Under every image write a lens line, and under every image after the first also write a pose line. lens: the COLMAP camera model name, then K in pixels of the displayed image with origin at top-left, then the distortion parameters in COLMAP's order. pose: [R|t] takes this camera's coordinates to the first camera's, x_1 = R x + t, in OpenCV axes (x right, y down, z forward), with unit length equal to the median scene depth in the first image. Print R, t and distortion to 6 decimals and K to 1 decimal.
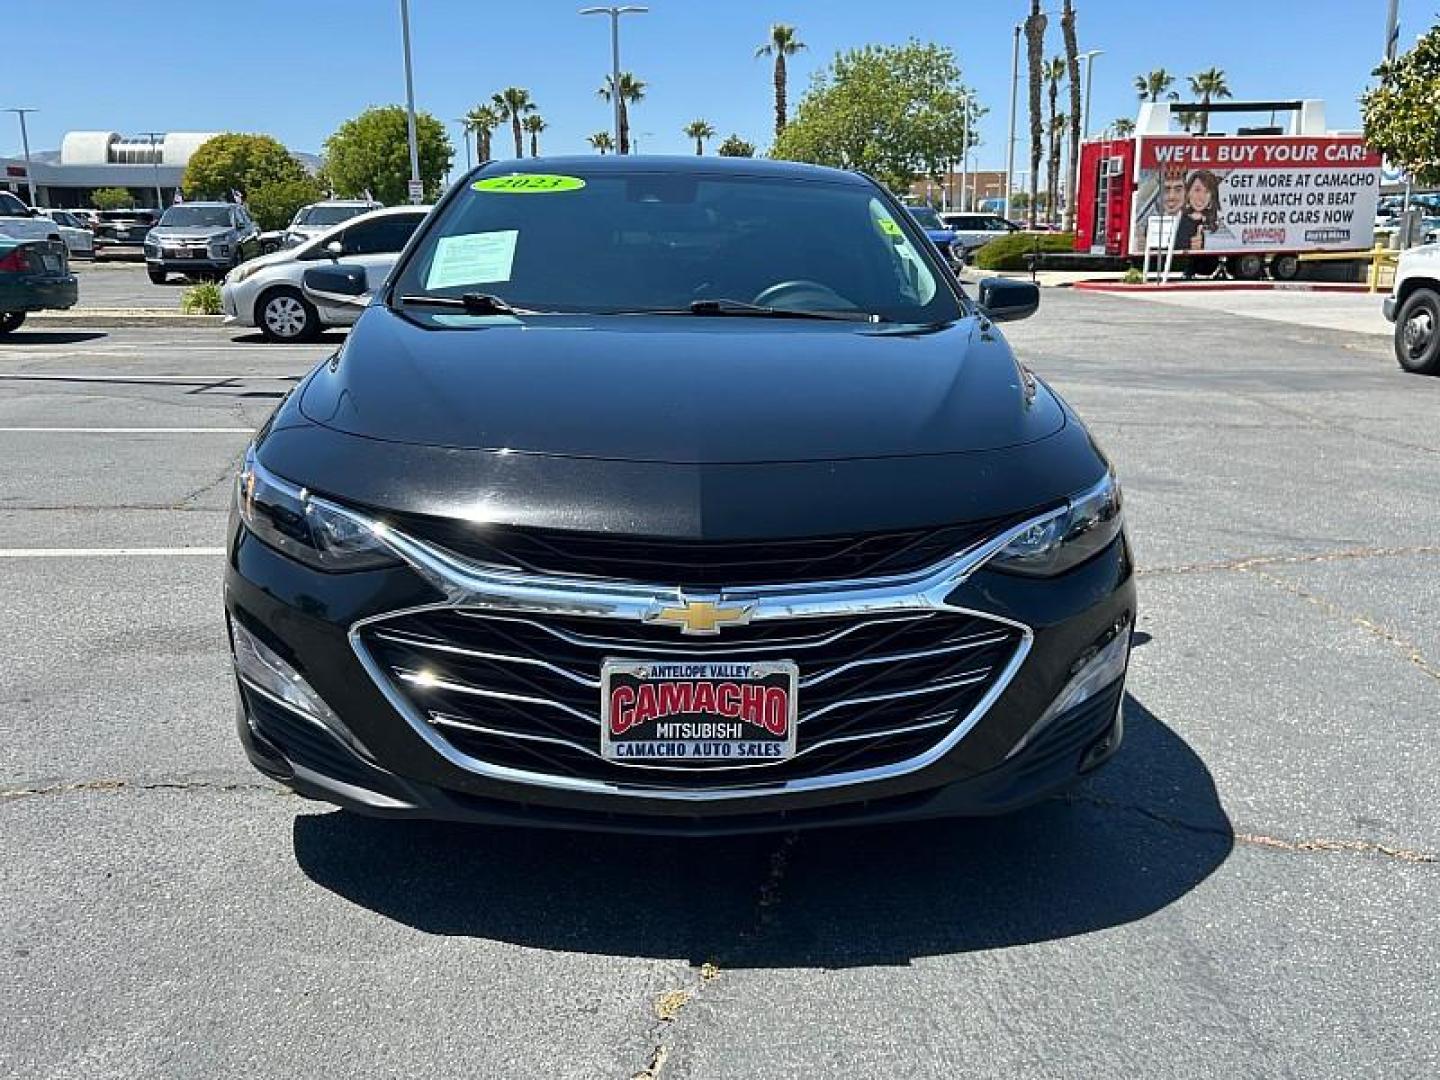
lens RADIAL K [[1263.1, 0, 751.0], [0, 1263.1, 537.0], [0, 0, 1]] dist [0.013183, 0.009586]
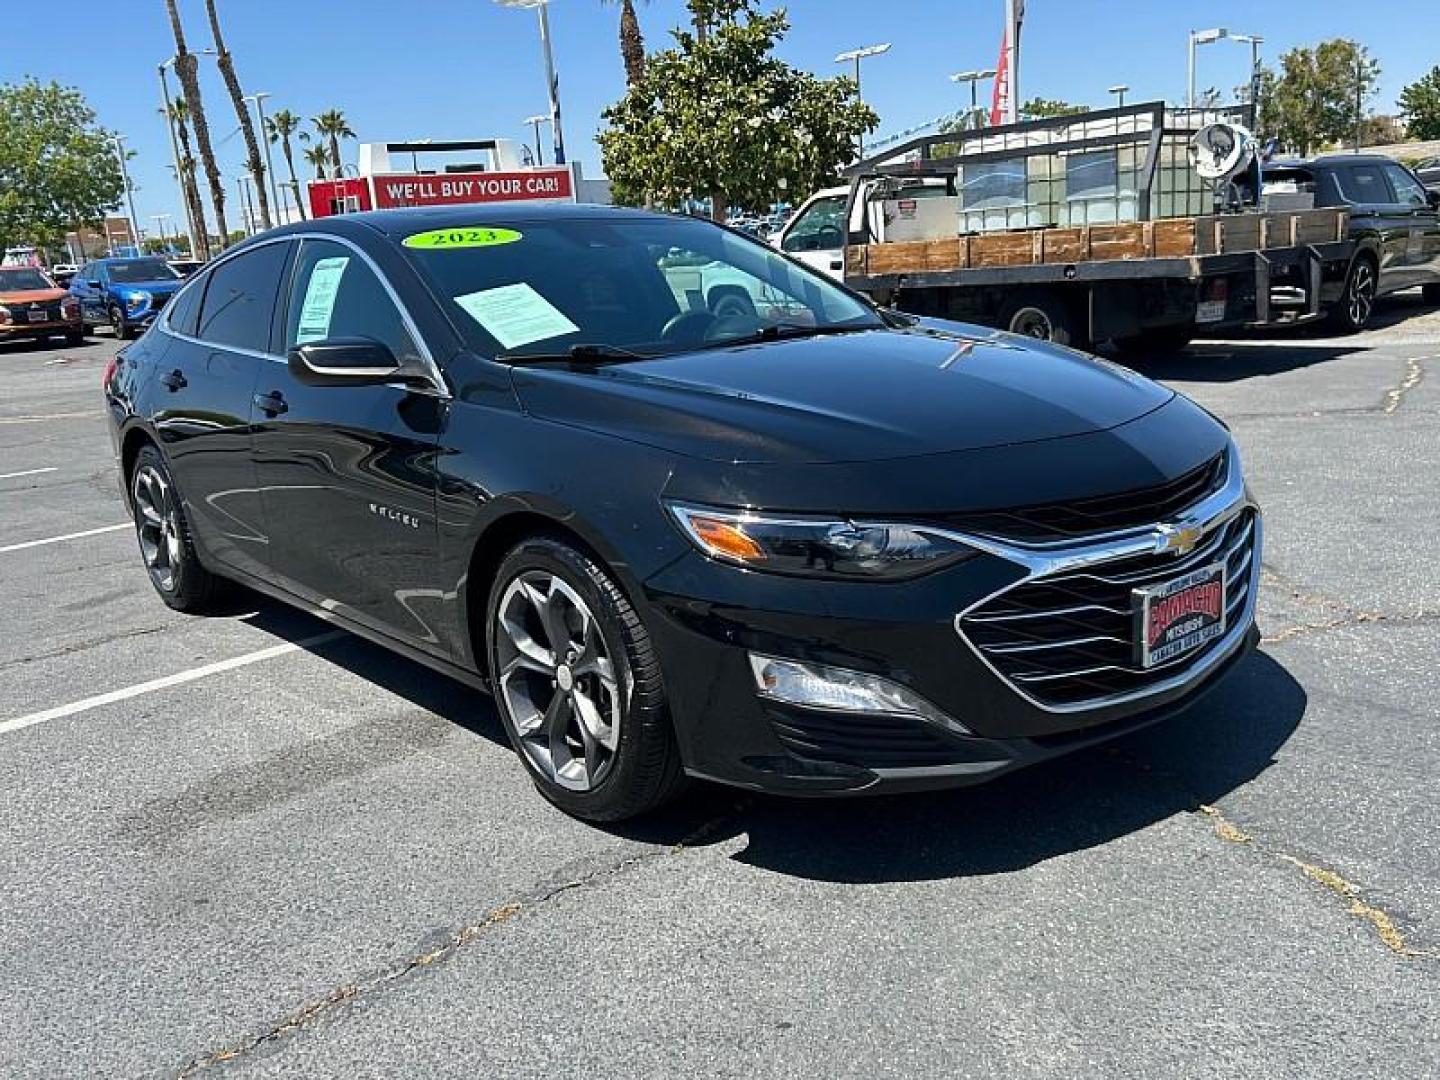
lens RADIAL K [[1232.9, 0, 723.0], [0, 1232.9, 546.3], [0, 0, 1]] dist [0.047946, -0.052931]
pose [[0.784904, -0.208684, 0.583418, -0.124217], [0.217820, 0.974410, 0.055493, -0.011258], [-0.580069, 0.083524, 0.810274, 0.025797]]
